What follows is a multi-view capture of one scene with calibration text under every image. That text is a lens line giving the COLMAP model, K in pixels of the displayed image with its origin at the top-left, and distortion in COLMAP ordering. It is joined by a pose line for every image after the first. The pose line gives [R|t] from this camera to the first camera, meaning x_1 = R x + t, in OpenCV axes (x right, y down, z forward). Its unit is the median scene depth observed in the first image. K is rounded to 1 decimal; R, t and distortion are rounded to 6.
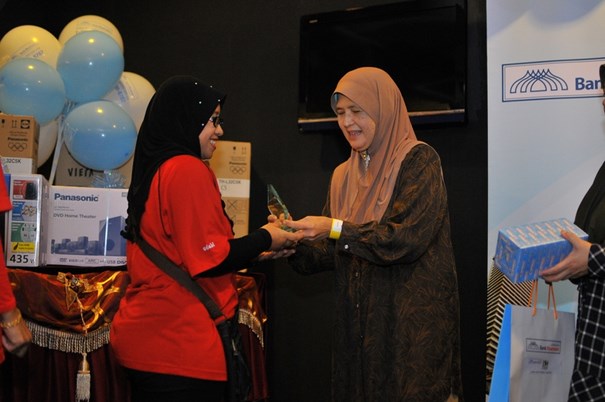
lens RADIAL K [[978.1, 0, 297.1], [0, 978.1, 195.7], [0, 0, 1]] dist [-0.059384, 0.000000]
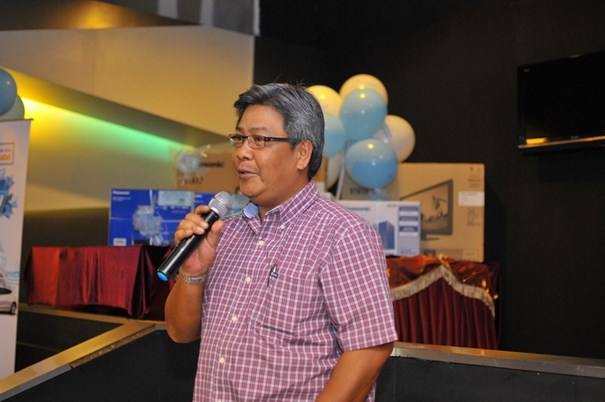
lens RADIAL K [[978.1, 0, 305.6], [0, 978.1, 205.5], [0, 0, 1]] dist [-0.059384, 0.000000]
pose [[0.961479, -0.029437, -0.273299, 0.085708], [0.025443, 0.999512, -0.018147, 0.020462], [0.273699, 0.010495, 0.961758, -0.357608]]
